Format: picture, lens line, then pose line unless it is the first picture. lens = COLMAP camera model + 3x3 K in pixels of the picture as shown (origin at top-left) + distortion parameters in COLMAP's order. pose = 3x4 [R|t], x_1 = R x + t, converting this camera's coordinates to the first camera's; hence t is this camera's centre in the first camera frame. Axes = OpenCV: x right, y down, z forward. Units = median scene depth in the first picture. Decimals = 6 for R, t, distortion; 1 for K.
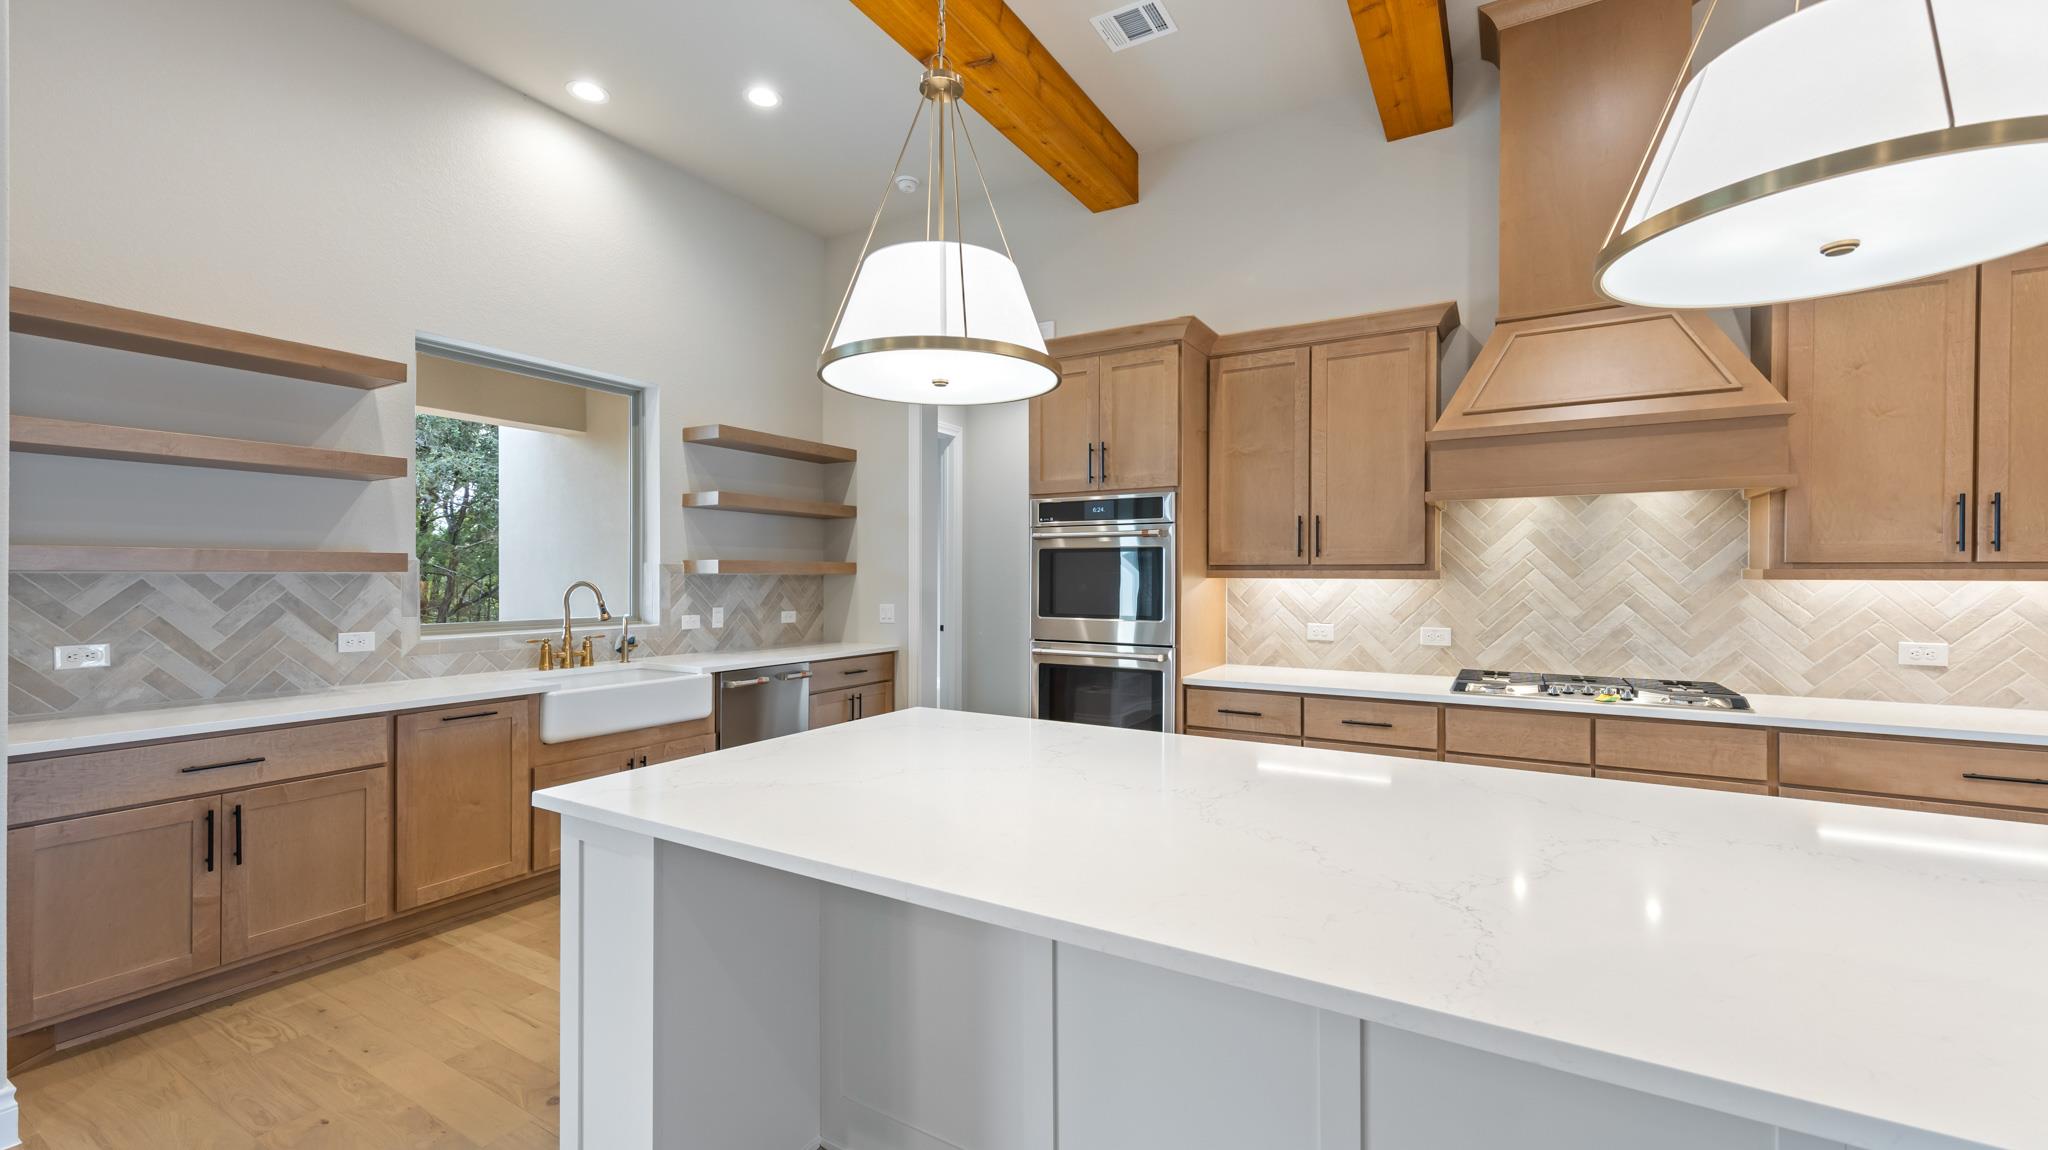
lens RADIAL K [[823.0, 0, 1034.3], [0, 823.0, 568.4], [0, 0, 1]] dist [0.008168, 0.000108]
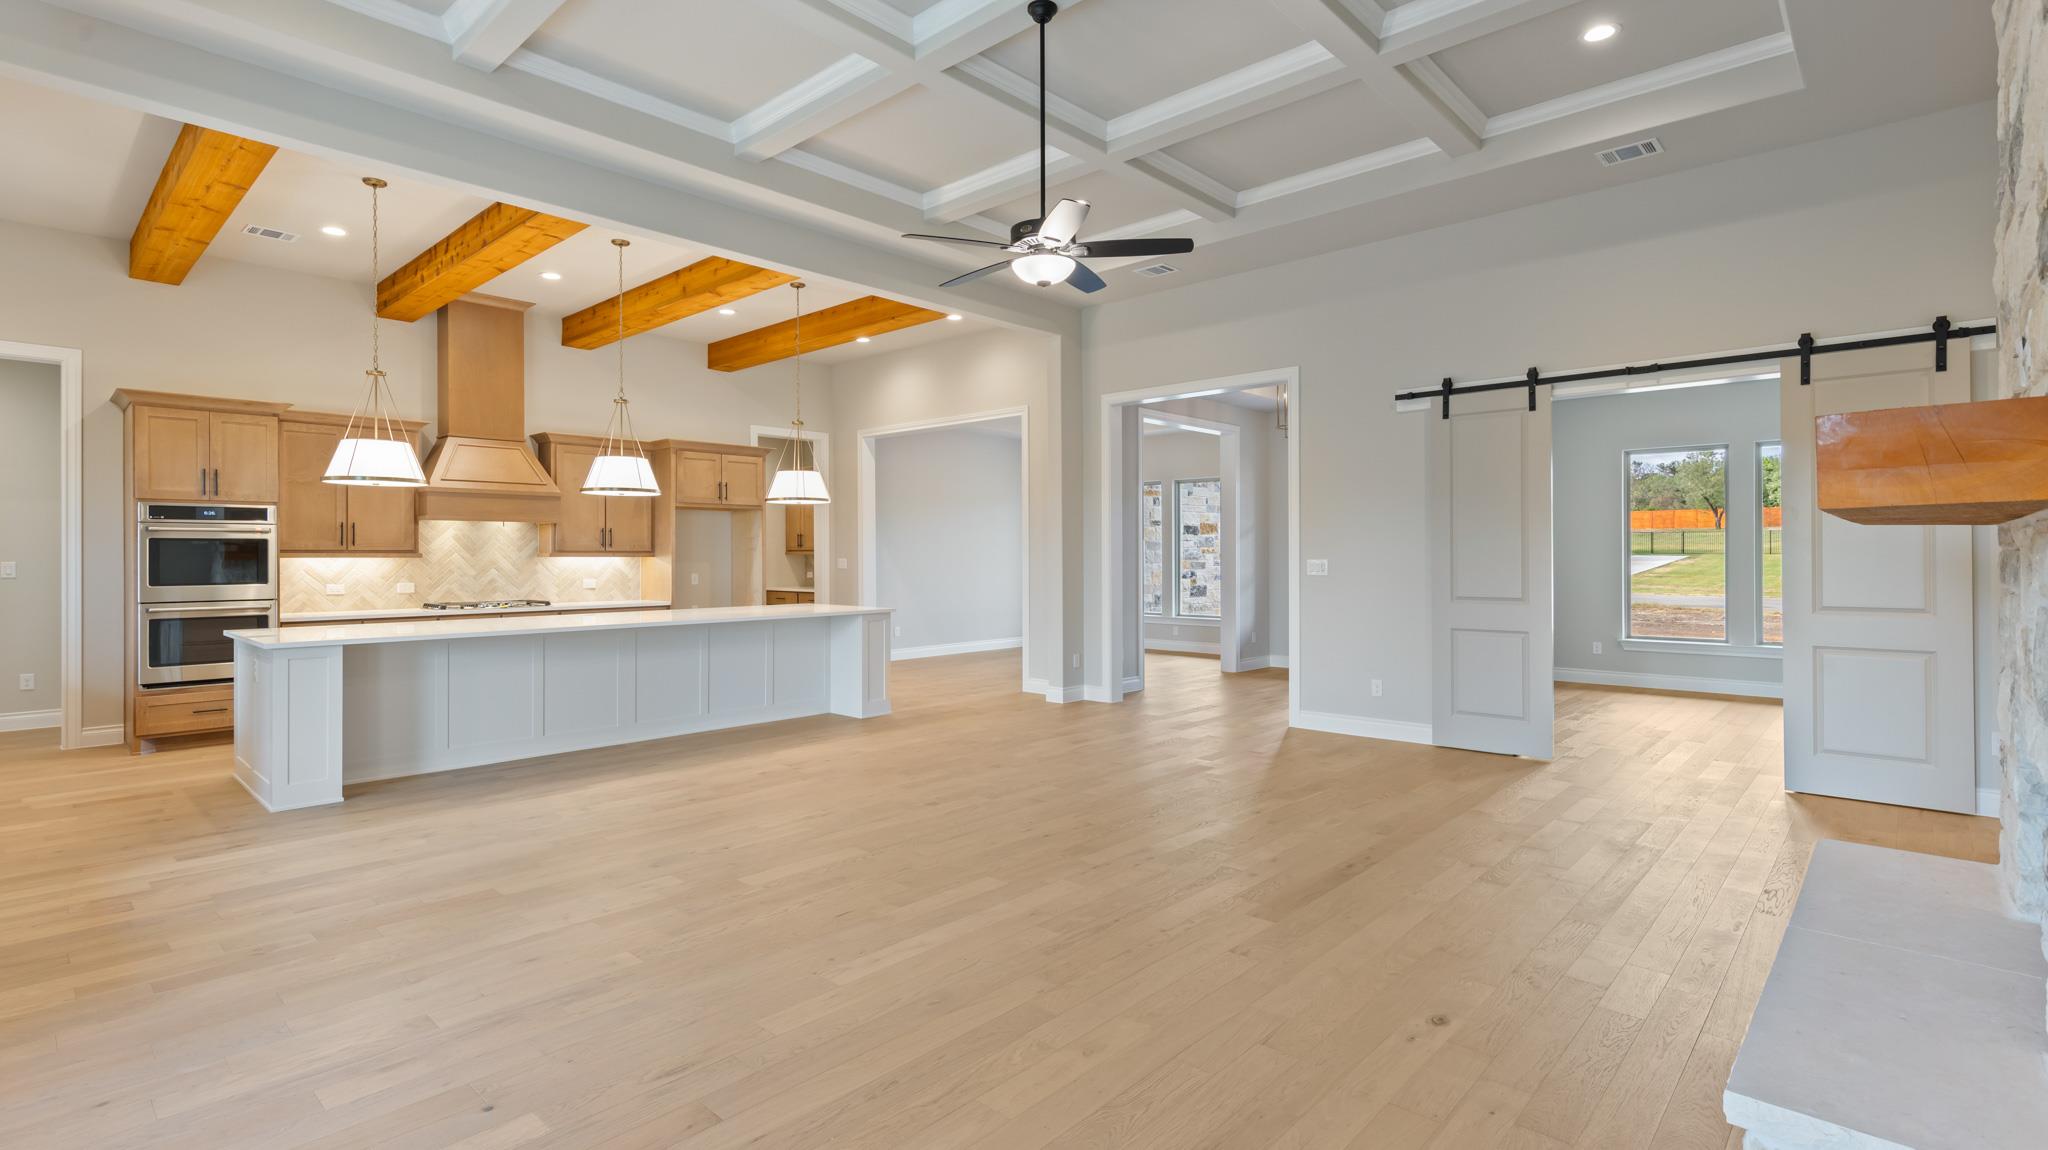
lens RADIAL K [[954.5, 0, 1024.0], [0, 954.5, 575.0], [0, 0, 1]] dist [0.002064, 0.000139]
pose [[0.223178, -0.020683, 0.974558, -1.310114], [-0.003853, 0.999748, 0.022100, -0.001776], [-0.974770, -0.008687, 0.223043, -0.860009]]
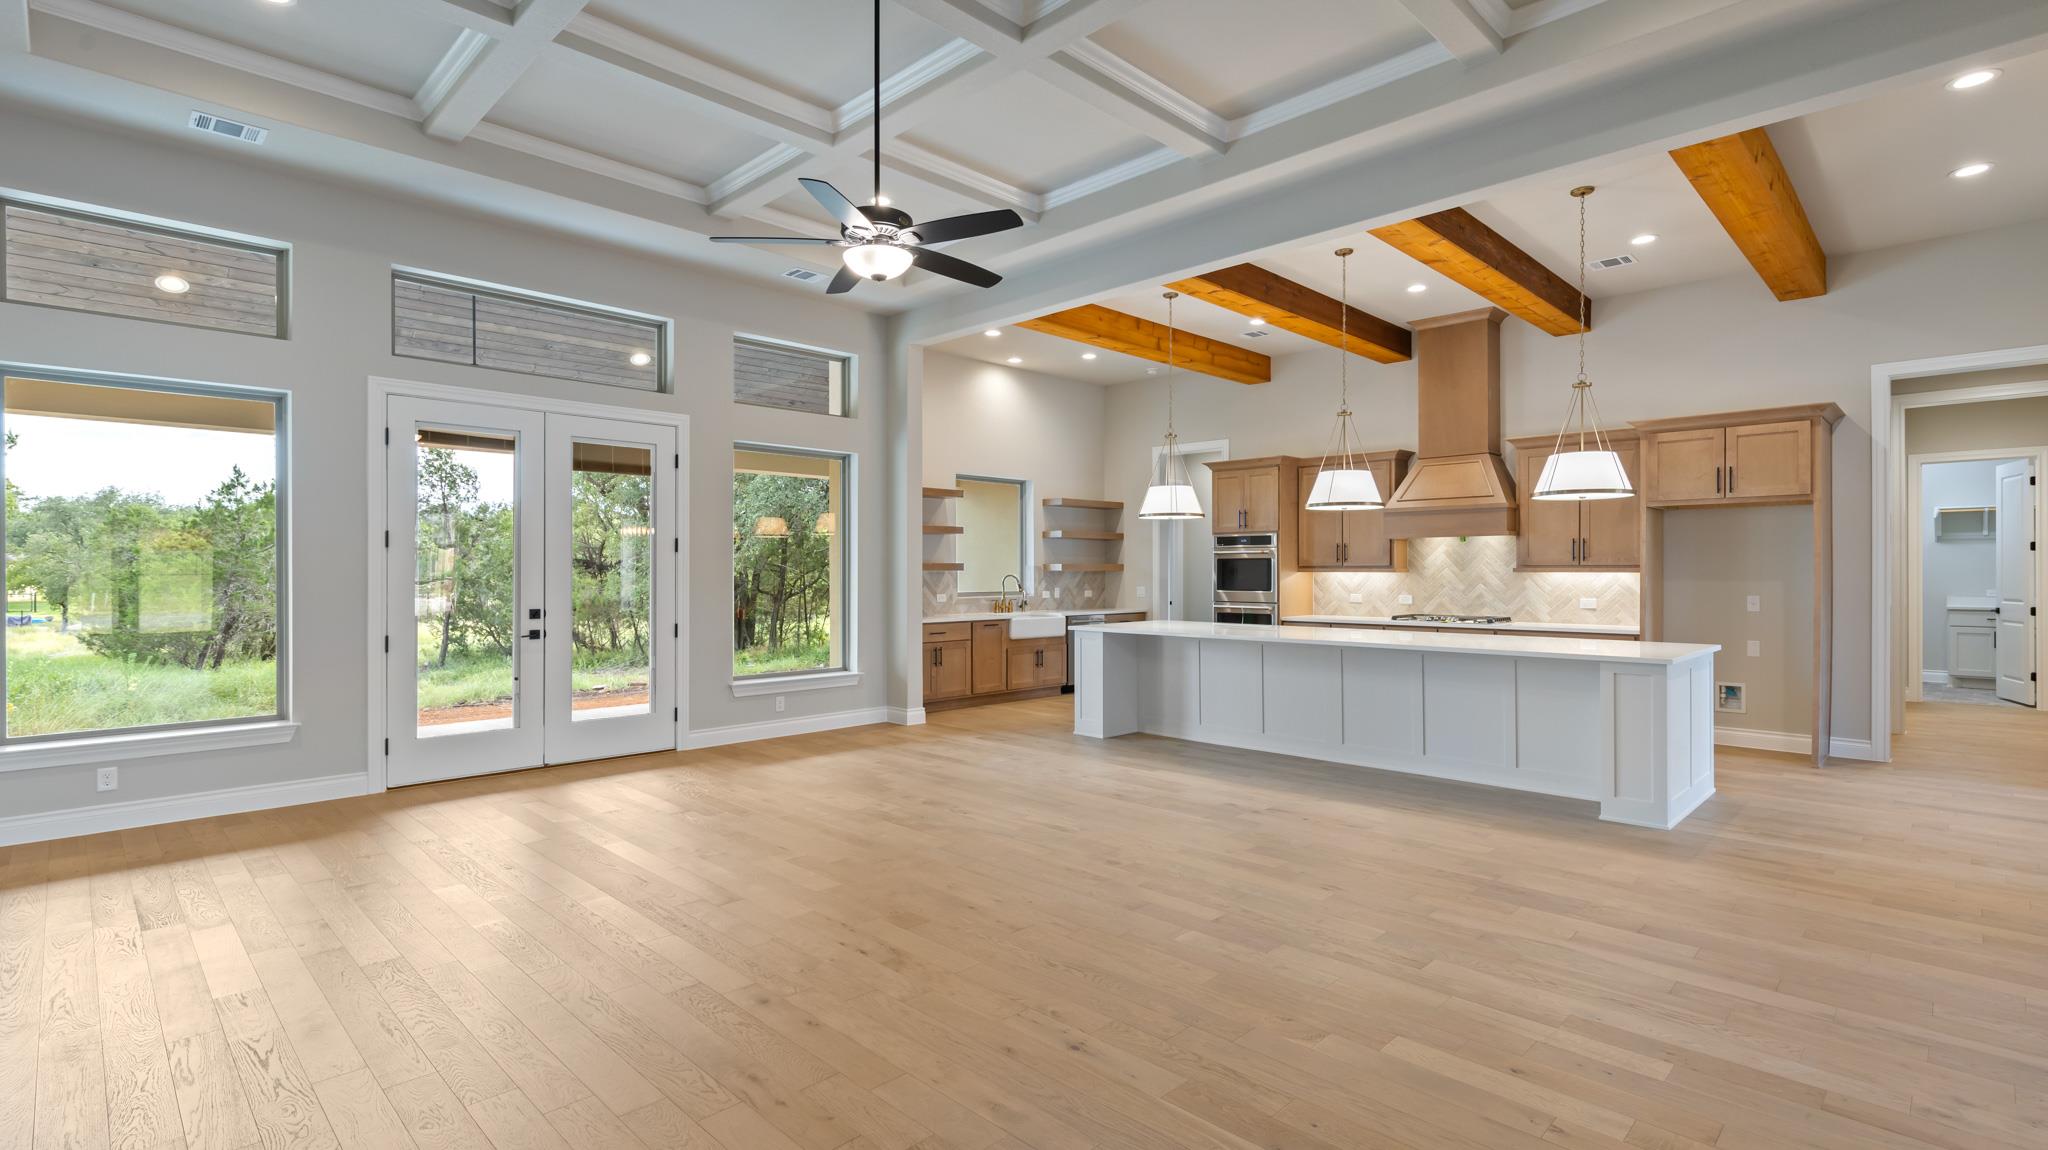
lens RADIAL K [[954.5, 0, 1024.0], [0, 954.5, 575.0], [0, 0, 1]] dist [0.002064, 0.000139]
pose [[0.965633, -0.001459, -0.259904, 0.173200], [0.004778, 0.999915, 0.012139, -0.014470], [0.259864, -0.012963, 0.965558, -1.579483]]
